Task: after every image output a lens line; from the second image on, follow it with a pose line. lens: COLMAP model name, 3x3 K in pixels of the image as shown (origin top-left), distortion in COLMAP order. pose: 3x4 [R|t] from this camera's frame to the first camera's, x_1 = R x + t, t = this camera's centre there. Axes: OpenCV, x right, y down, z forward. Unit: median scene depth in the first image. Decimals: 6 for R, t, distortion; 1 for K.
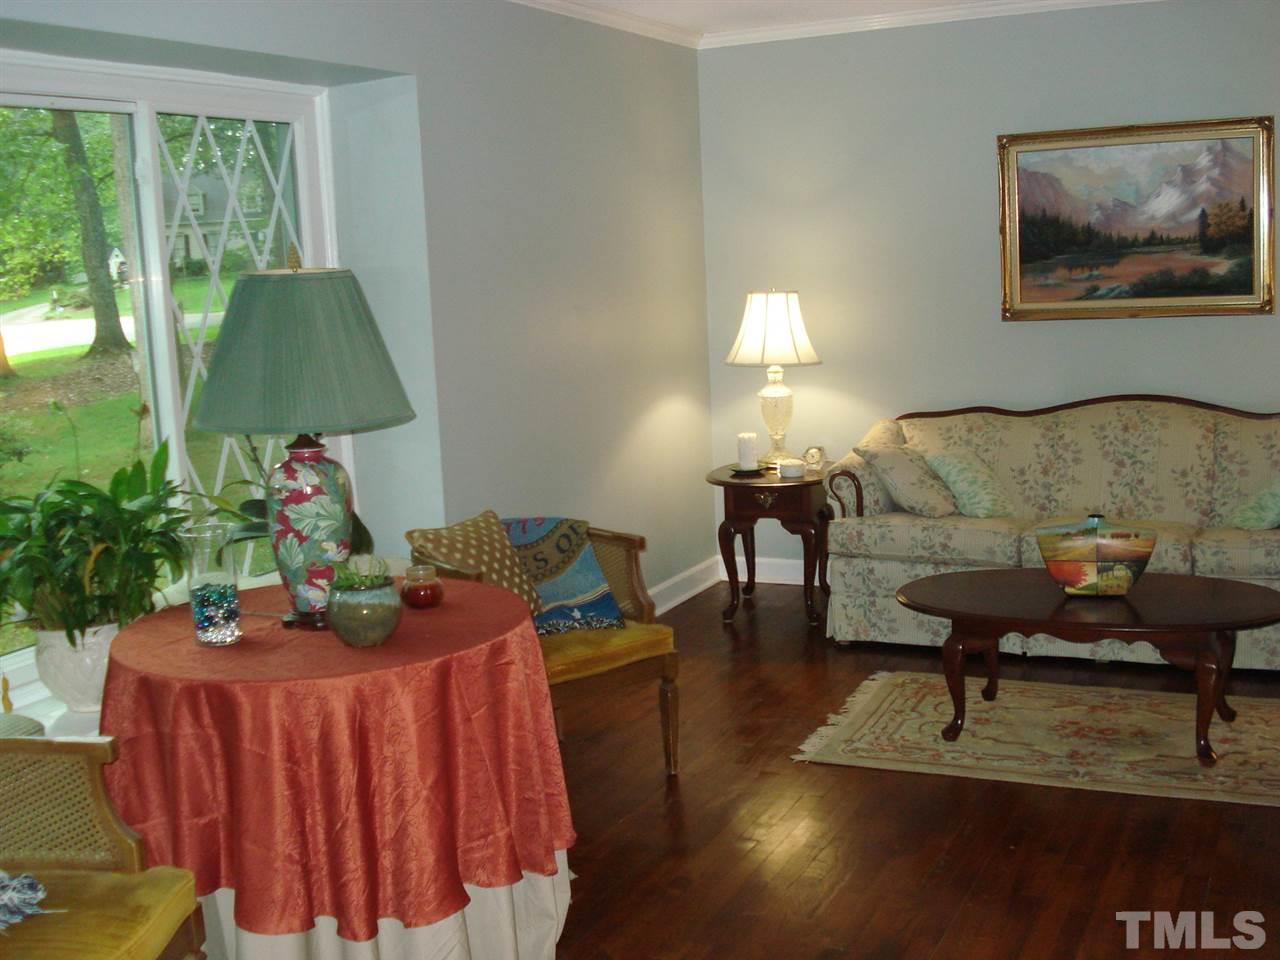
lens RADIAL K [[1464.5, 0, 640.0], [0, 1464.5, 480.0], [0, 0, 1]] dist [-0.032913, -0.198848]
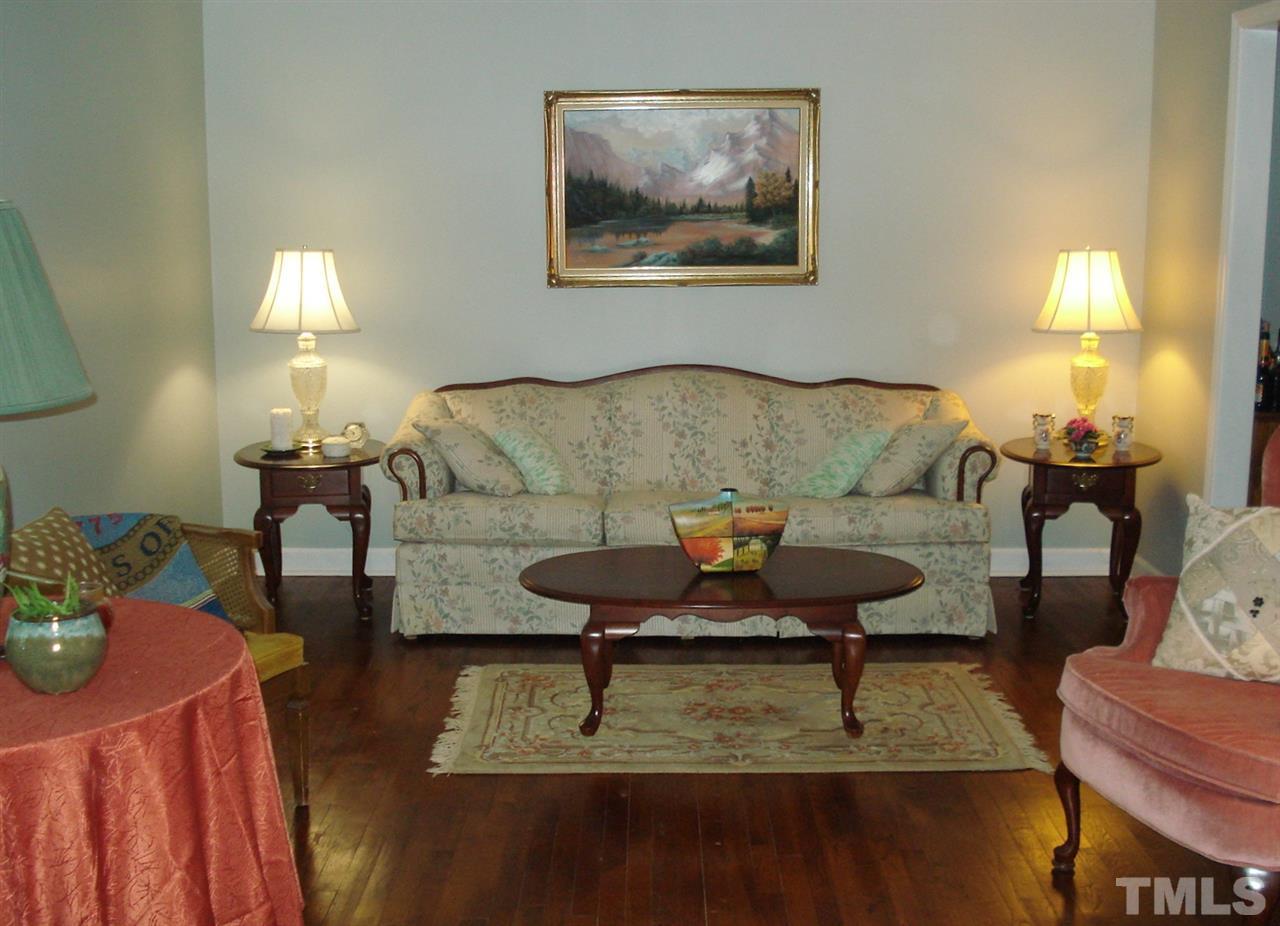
lens RADIAL K [[1518.0, 0, 640.0], [0, 1518.0, 463.0], [0, 0, 1]] dist [-0.040967, -0.263809]
pose [[0.904504, -0.026492, 0.425642, -0.133271], [0.024083, 0.999649, 0.011042, -0.004339], [-0.425785, 0.000263, 0.904824, 0.087404]]
